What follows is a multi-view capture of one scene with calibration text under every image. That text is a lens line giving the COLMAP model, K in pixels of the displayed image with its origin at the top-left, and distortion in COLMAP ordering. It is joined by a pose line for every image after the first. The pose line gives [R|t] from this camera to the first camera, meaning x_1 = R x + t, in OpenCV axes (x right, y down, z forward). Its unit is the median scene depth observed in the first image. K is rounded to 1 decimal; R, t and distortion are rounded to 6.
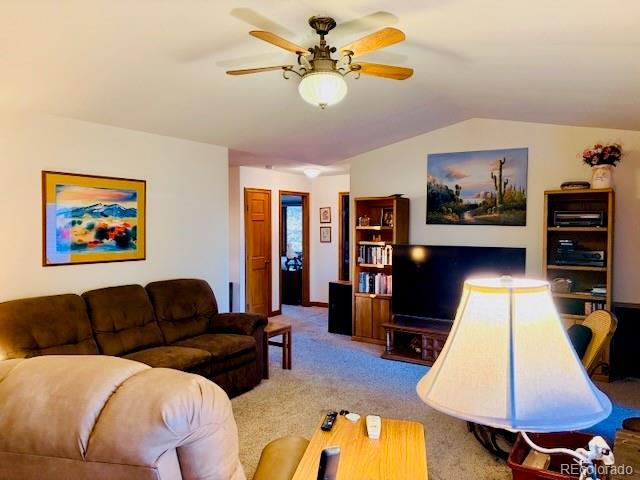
lens RADIAL K [[478.1, 0, 320.5], [0, 478.1, 239.6], [0, 0, 1]] dist [0.012742, 0.001756]
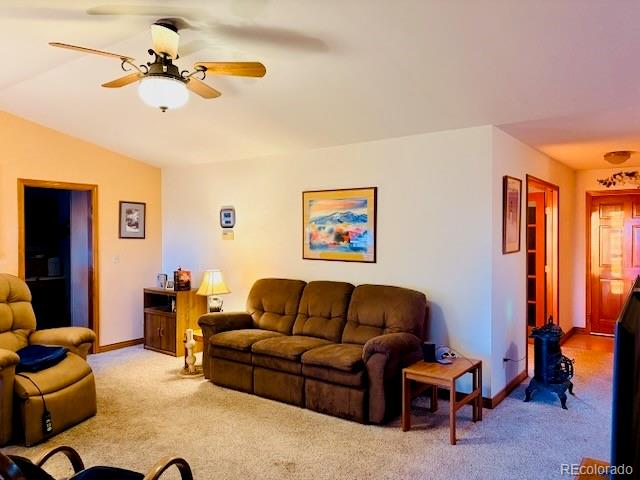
lens RADIAL K [[478.1, 0, 320.2], [0, 478.1, 238.9], [0, 0, 1]] dist [0.012742, 0.001756]
pose [[-0.070409, 0.004917, -0.997506, 0.760991], [-0.037995, 0.999249, 0.007608, -0.015207], [0.996794, 0.038436, -0.070169, 1.059653]]
